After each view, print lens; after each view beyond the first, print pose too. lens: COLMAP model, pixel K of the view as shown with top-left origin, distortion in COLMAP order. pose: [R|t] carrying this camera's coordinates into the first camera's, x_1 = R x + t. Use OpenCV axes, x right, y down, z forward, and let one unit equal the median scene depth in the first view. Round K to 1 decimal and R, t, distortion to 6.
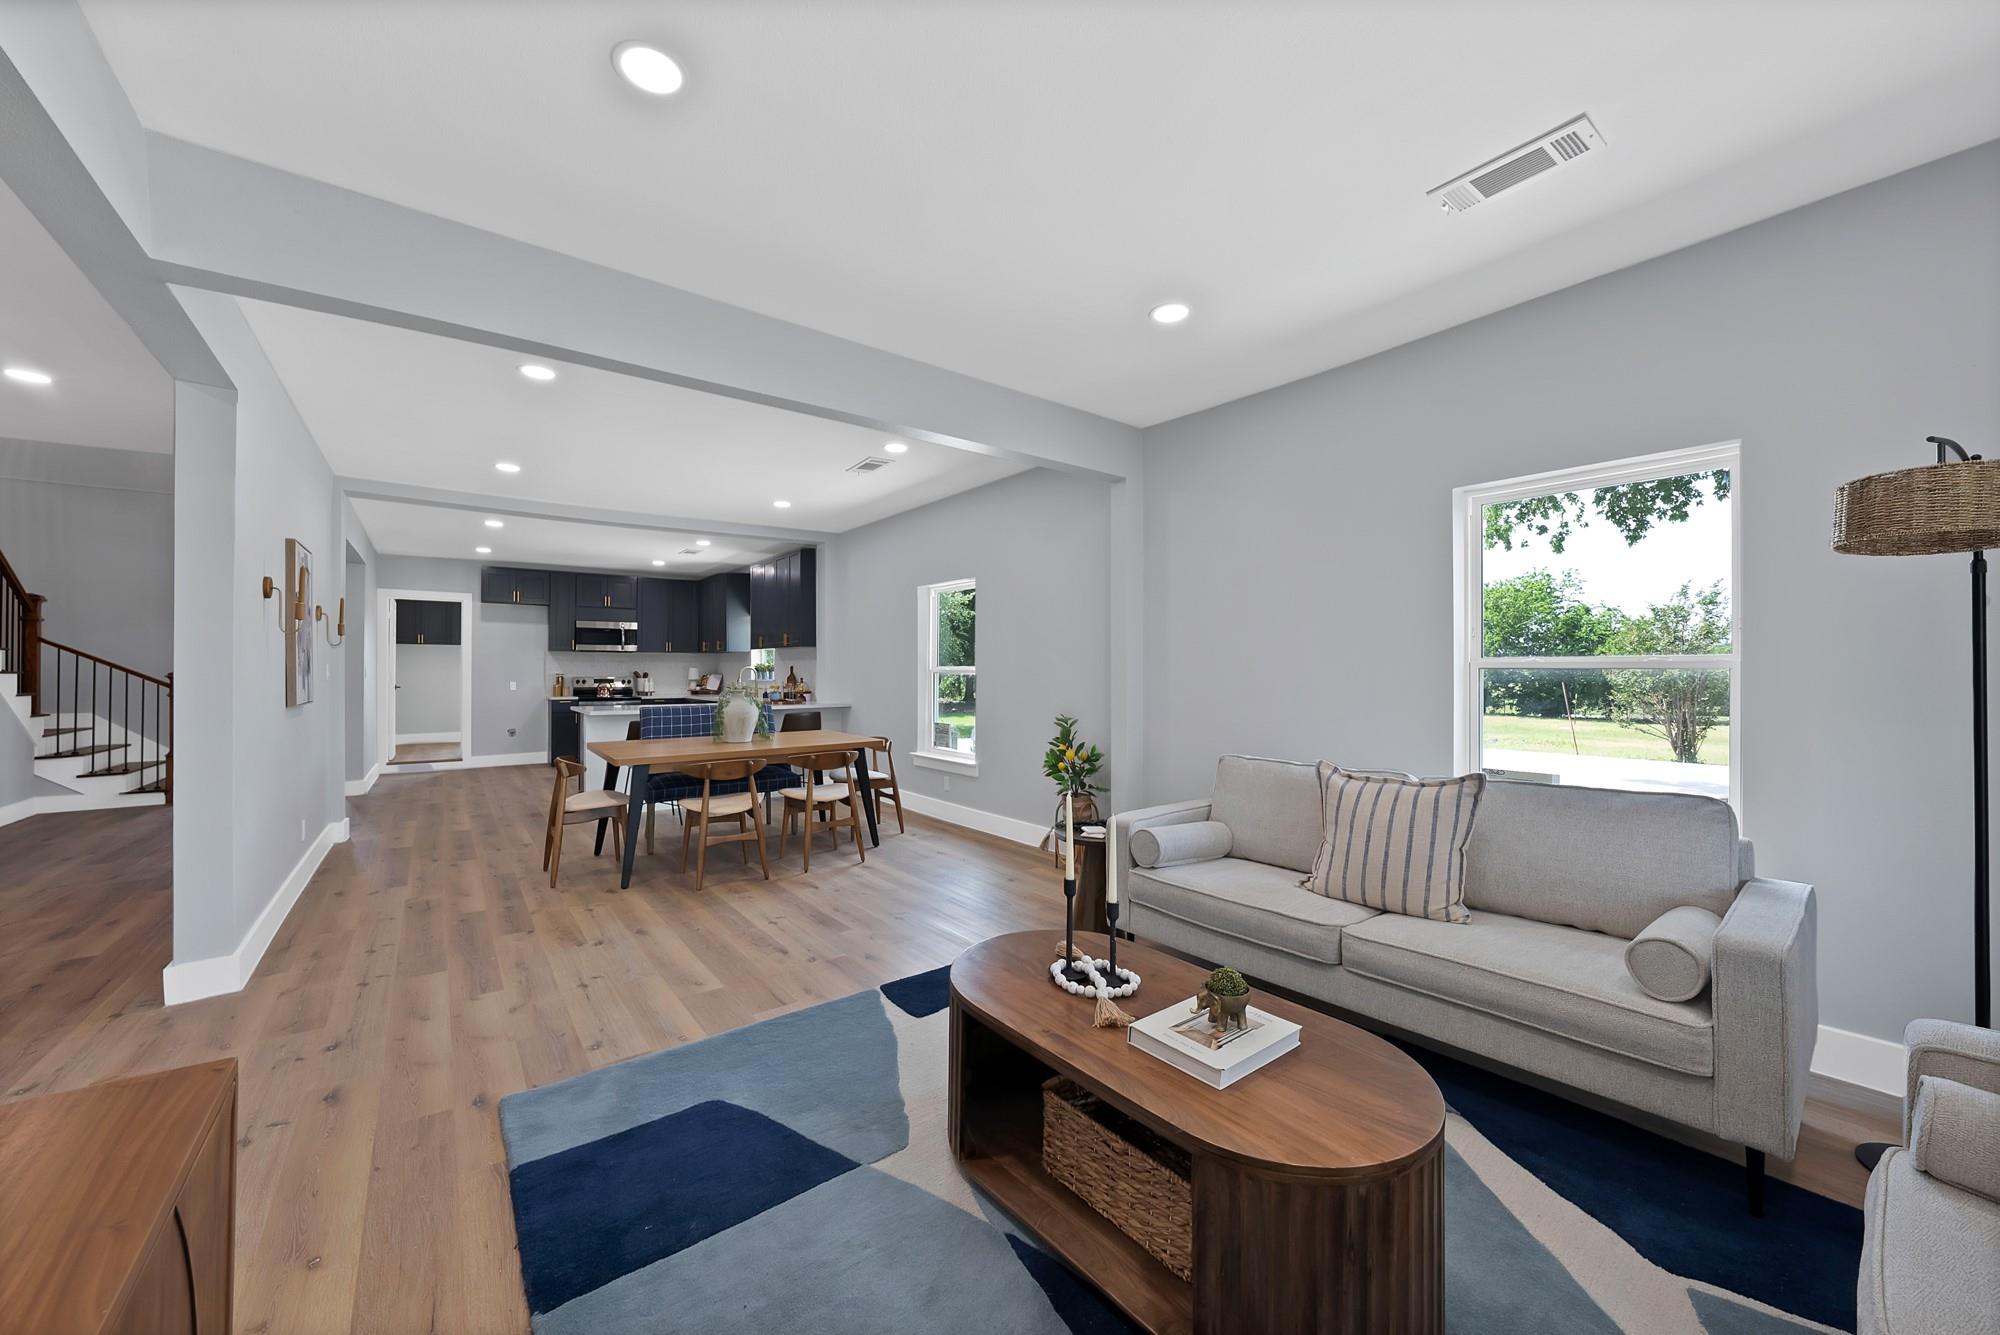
lens RADIAL K [[728.8, 0, 996.8], [0, 728.8, 665.9], [0, 0, 1]] dist [-0.000230, -0.000018]
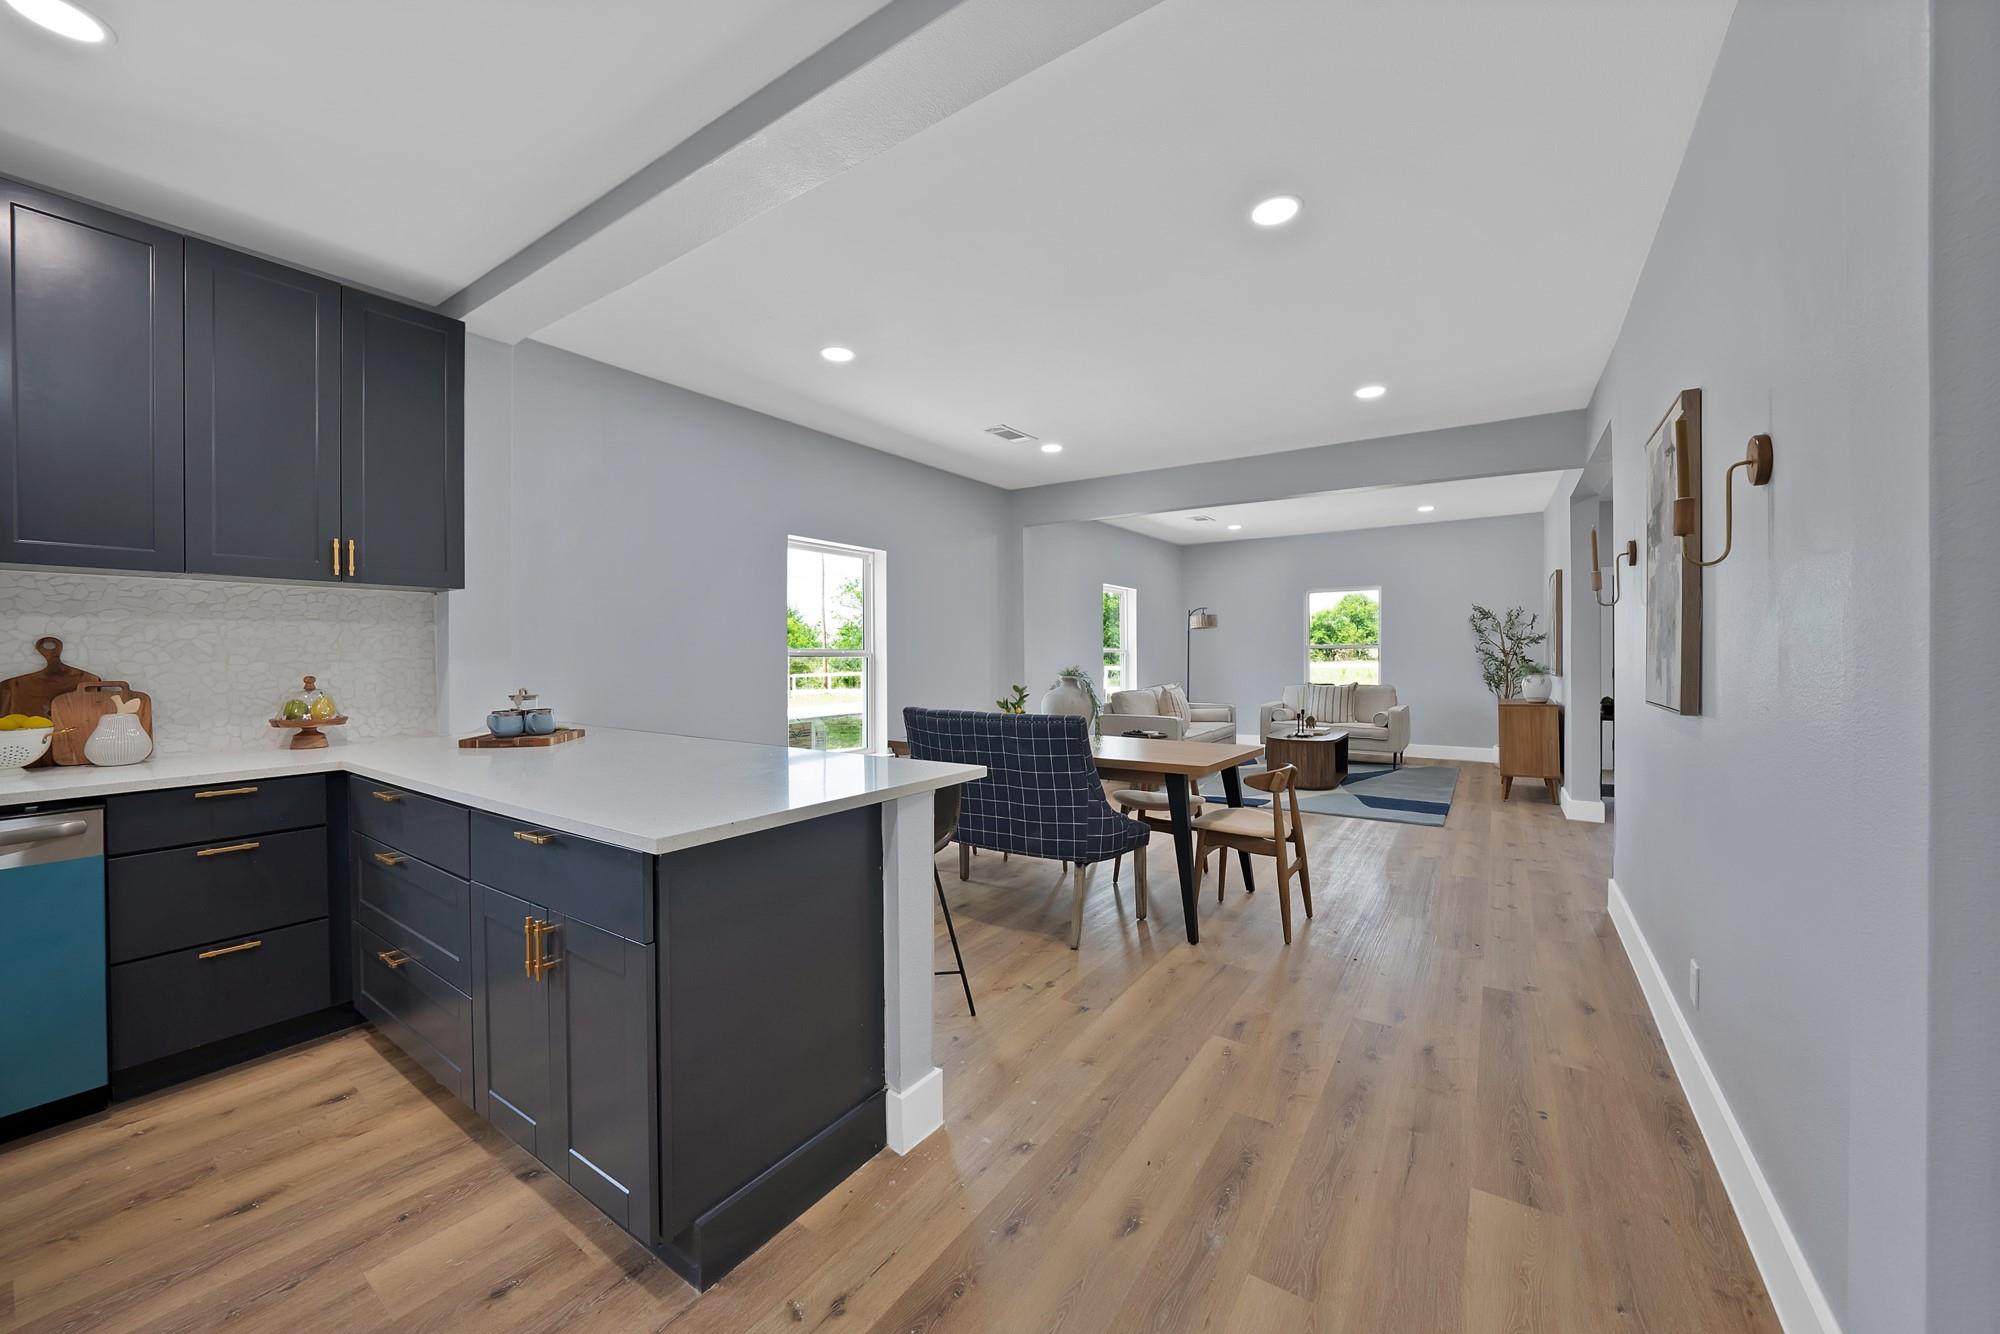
lens RADIAL K [[725.8, 0, 995.6], [0, 725.8, 666.4], [0, 0, 1]] dist [0.000275, 0.000016]
pose [[-0.304671, 0.005347, 0.952443, -1.562163], [0.007281, 0.999968, -0.003284, 0.034571], [-0.952430, 0.005935, -0.304700, 1.941709]]
